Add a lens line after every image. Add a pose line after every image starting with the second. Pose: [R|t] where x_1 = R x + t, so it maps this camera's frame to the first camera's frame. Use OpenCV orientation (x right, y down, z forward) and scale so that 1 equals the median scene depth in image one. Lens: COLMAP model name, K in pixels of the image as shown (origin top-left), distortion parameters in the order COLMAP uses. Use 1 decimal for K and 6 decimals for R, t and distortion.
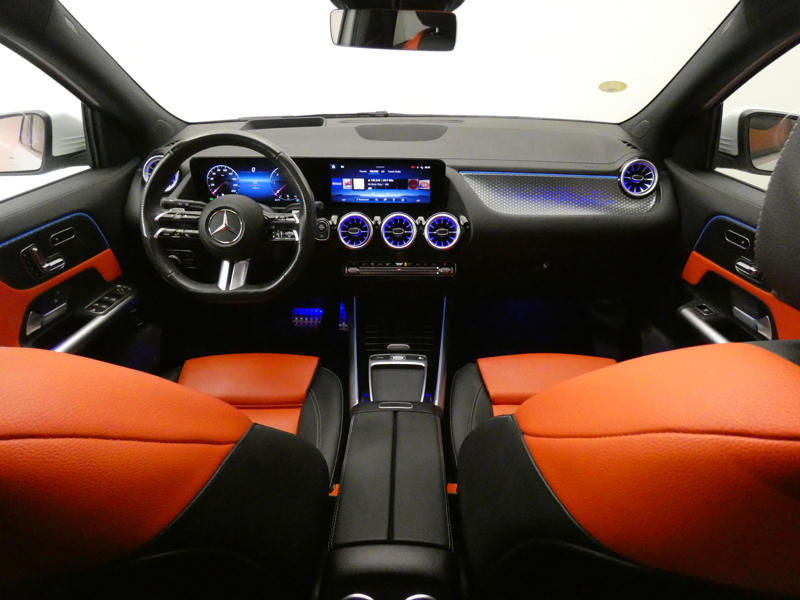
lens RADIAL K [[452.3, 0, 400.0], [0, 452.3, 300.0], [0, 0, 1]] dist [-0.013562, -0.003785]
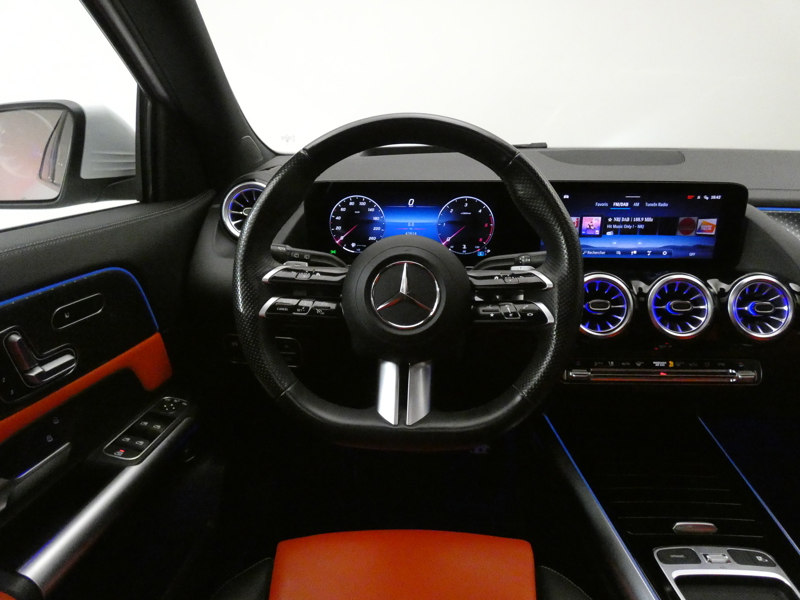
lens RADIAL K [[452.3, 0, 400.0], [0, 452.3, 300.0], [0, 0, 1]] dist [-0.013562, -0.003785]
pose [[0.999498, 0.003261, -0.031523, -0.324613], [-0.008590, 0.985334, -0.170422, -0.062282], [0.030505, 0.170608, 0.984867, 0.442809]]
